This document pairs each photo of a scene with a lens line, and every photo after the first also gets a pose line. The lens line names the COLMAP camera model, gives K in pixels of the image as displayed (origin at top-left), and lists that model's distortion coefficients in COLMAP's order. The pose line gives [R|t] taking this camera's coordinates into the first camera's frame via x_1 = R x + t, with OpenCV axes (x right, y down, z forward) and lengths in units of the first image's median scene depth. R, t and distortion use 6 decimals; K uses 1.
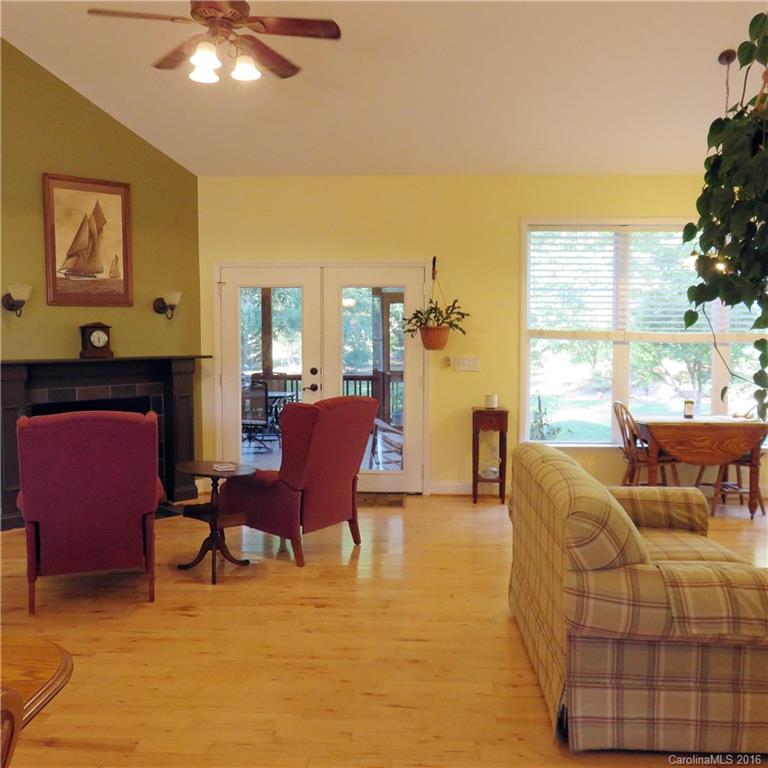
lens RADIAL K [[751.1, 0, 384.0], [0, 751.1, 384.0], [0, 0, 1]] dist [-0.003438, 0.017298]
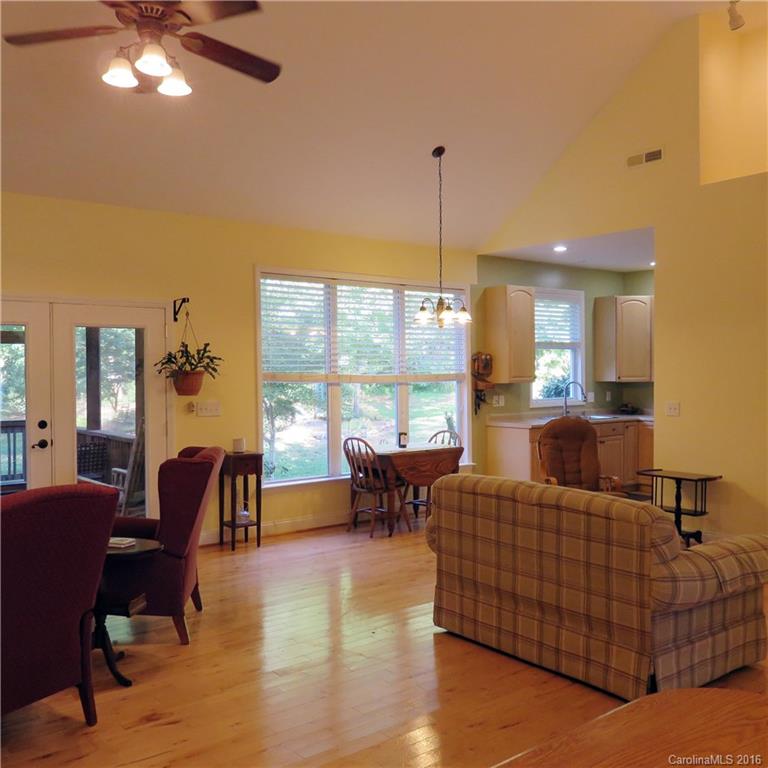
lens RADIAL K [[744.1, 0, 384.0], [0, 744.1, 384.0], [0, 0, 1]] dist [-0.010887, -0.005968]
pose [[0.772520, -0.017760, 0.634742, -0.340633], [0.052011, 0.998020, -0.035376, -0.013532], [-0.632857, 0.060342, 0.771914, 0.114673]]
